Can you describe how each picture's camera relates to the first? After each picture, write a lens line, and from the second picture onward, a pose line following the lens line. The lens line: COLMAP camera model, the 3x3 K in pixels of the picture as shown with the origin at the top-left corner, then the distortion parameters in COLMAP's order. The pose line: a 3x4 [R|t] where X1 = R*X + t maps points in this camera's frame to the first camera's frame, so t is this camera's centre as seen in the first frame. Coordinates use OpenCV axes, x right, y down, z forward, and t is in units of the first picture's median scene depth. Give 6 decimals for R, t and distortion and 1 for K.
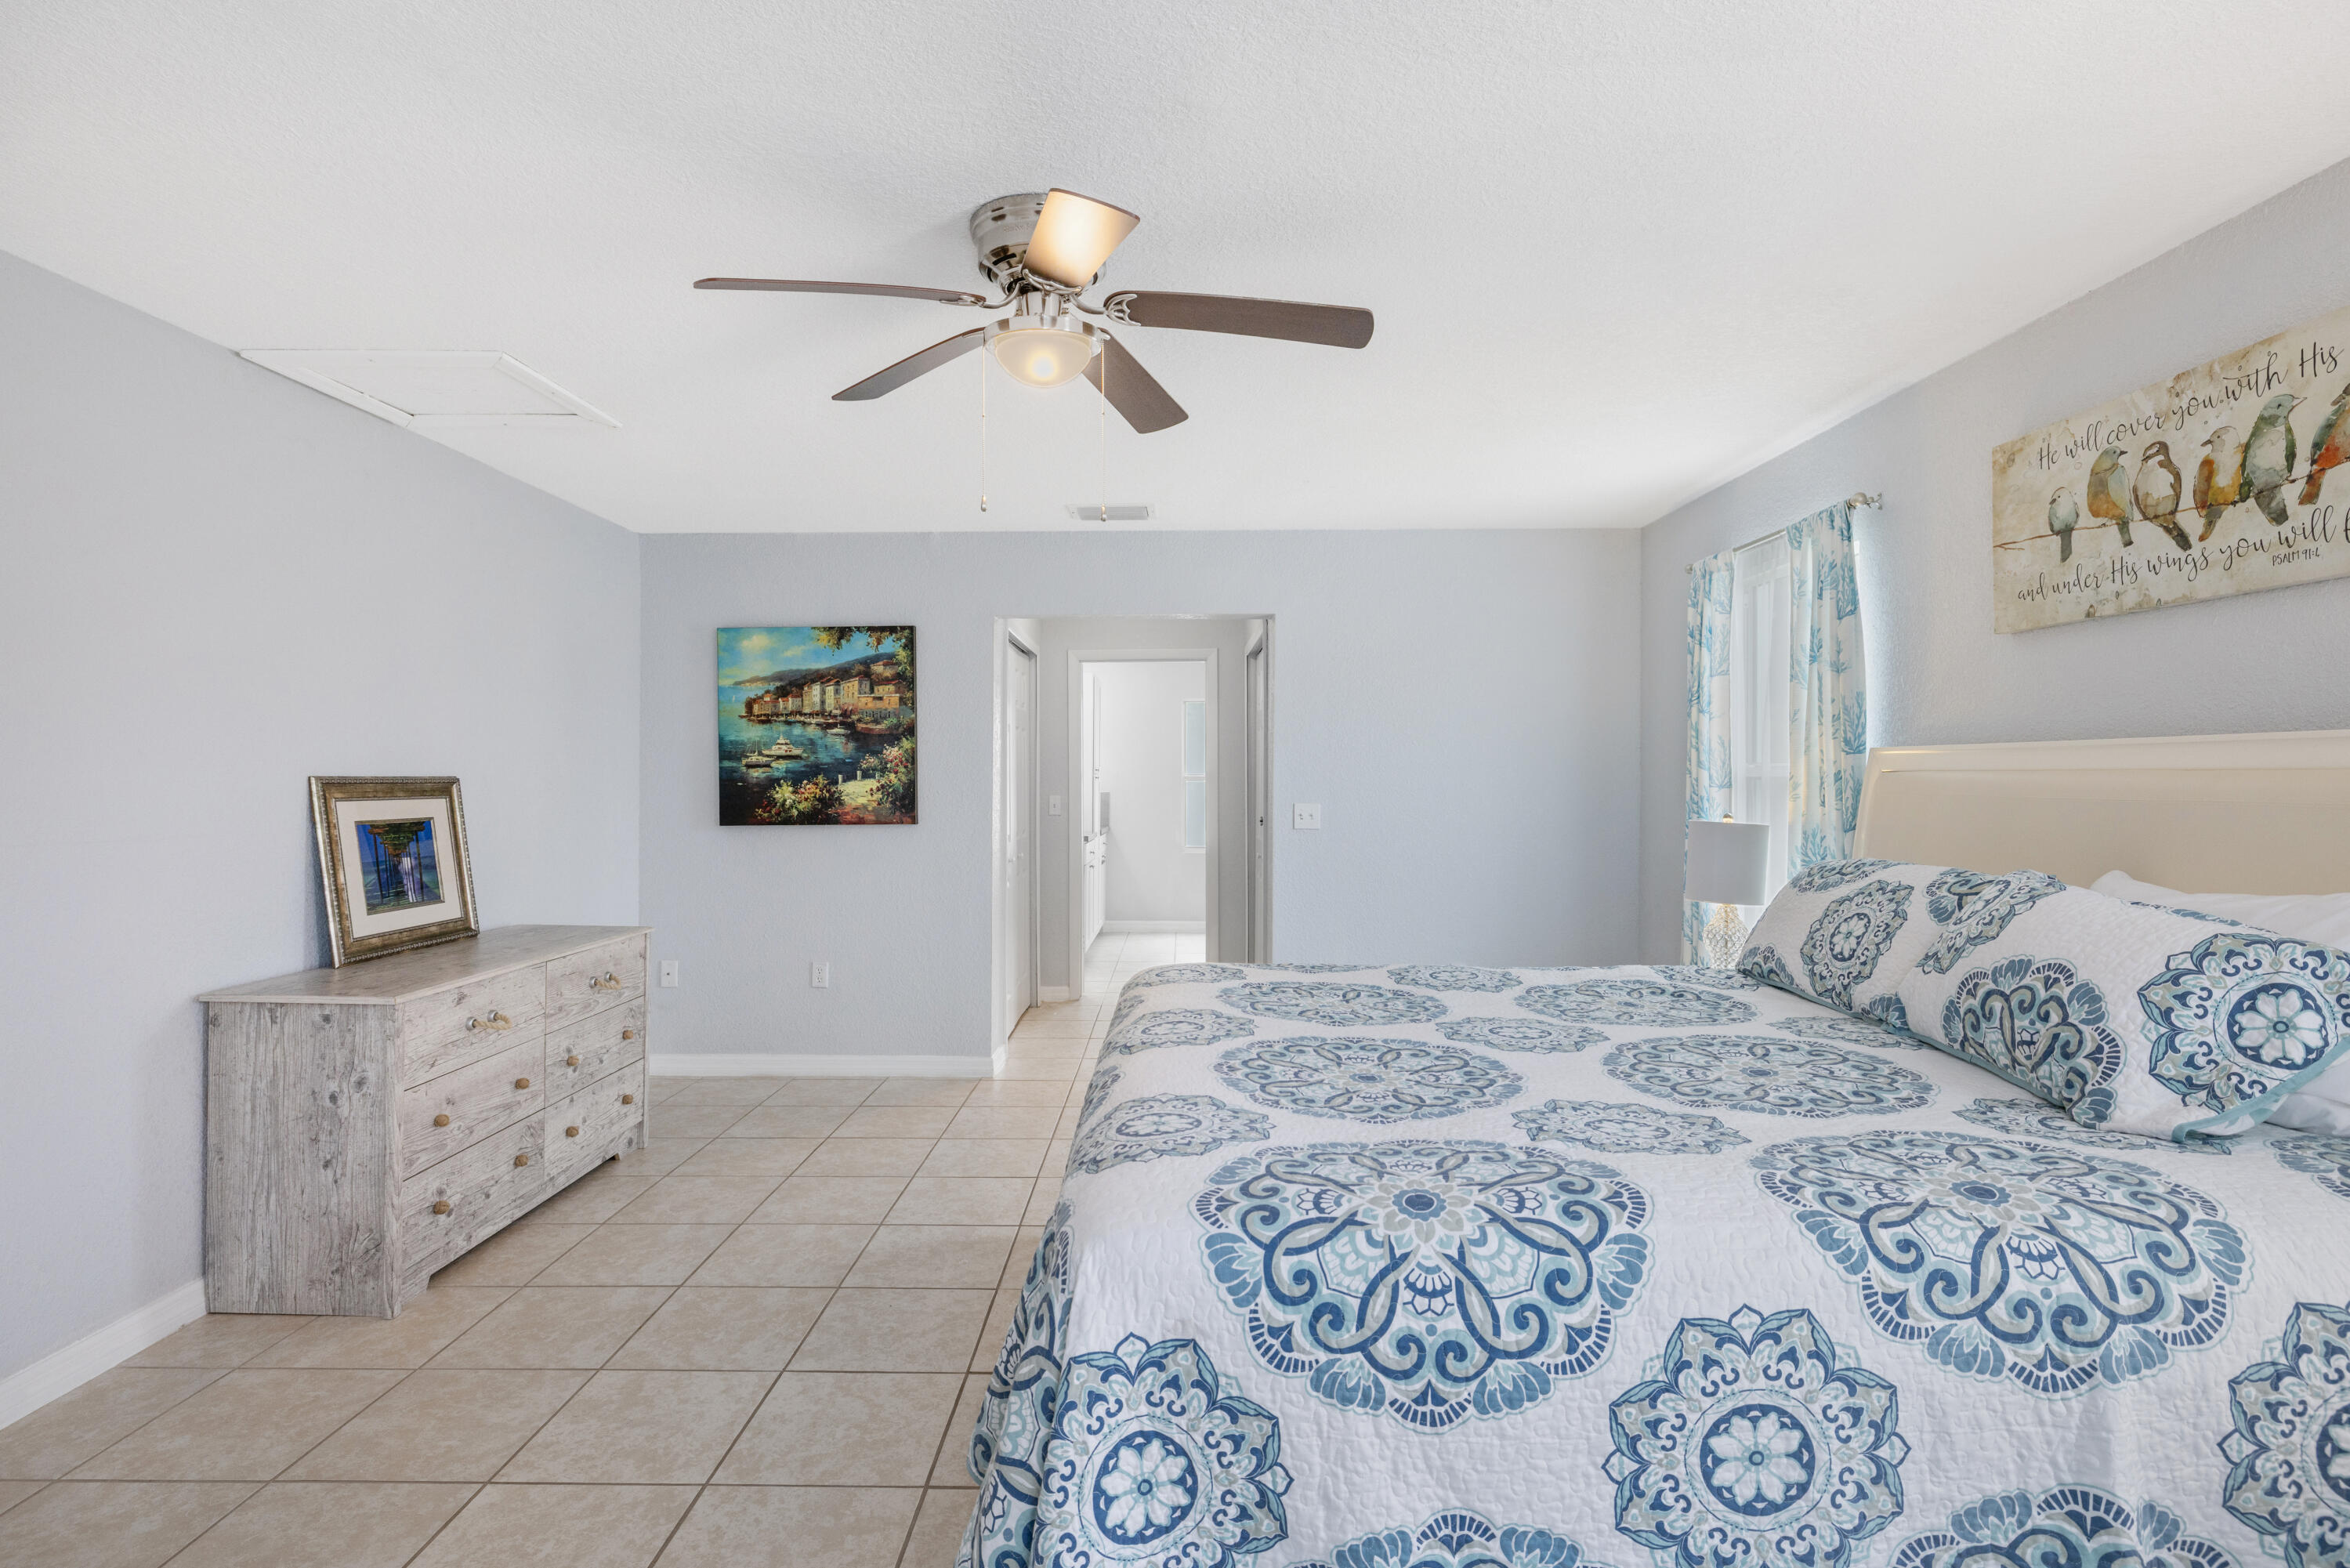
lens RADIAL K [[1139.5, 0, 1168.2], [0, 1139.5, 781.4], [0, 0, 1]] dist [-0.001525, 0.000459]
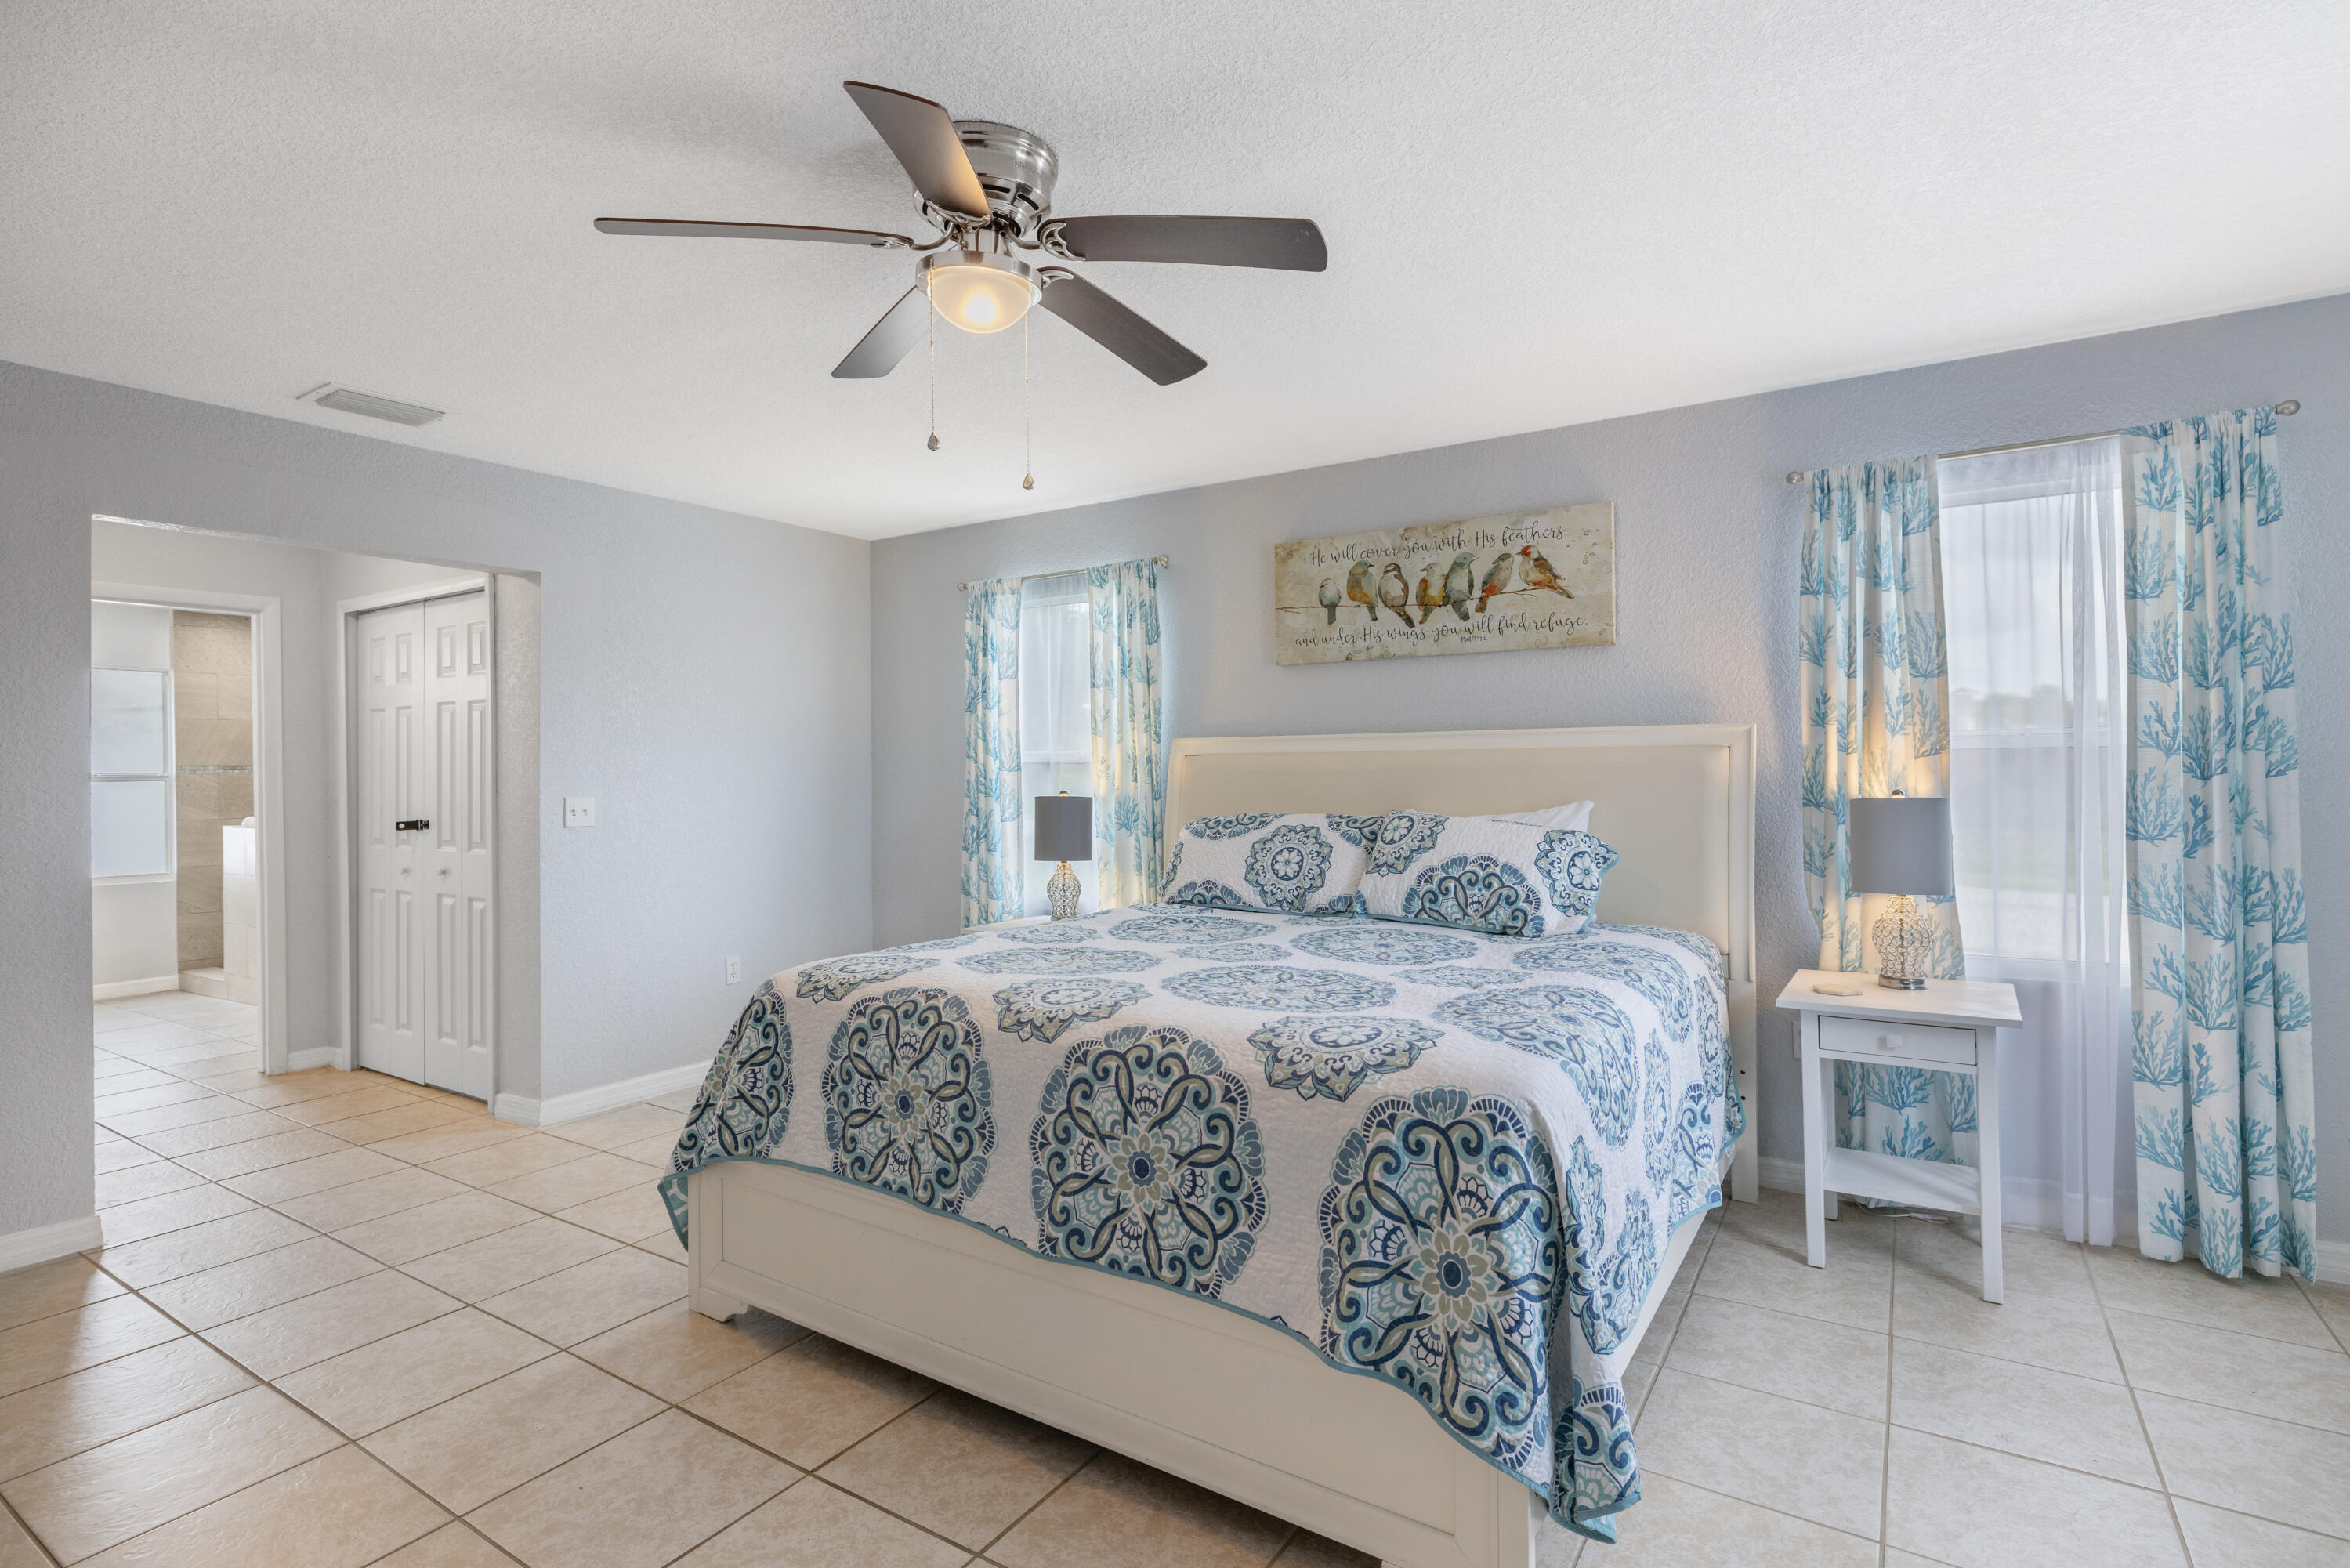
lens RADIAL K [[1139.5, 0, 1155.0], [0, 1139.5, 773.0], [0, 0, 1]] dist [-0.001525, 0.000459]
pose [[0.540336, -0.008347, 0.841408, -0.793445], [0.015432, 0.999881, 0.000009, 0.016864], [-0.841308, 0.012980, 0.540400, 0.366190]]
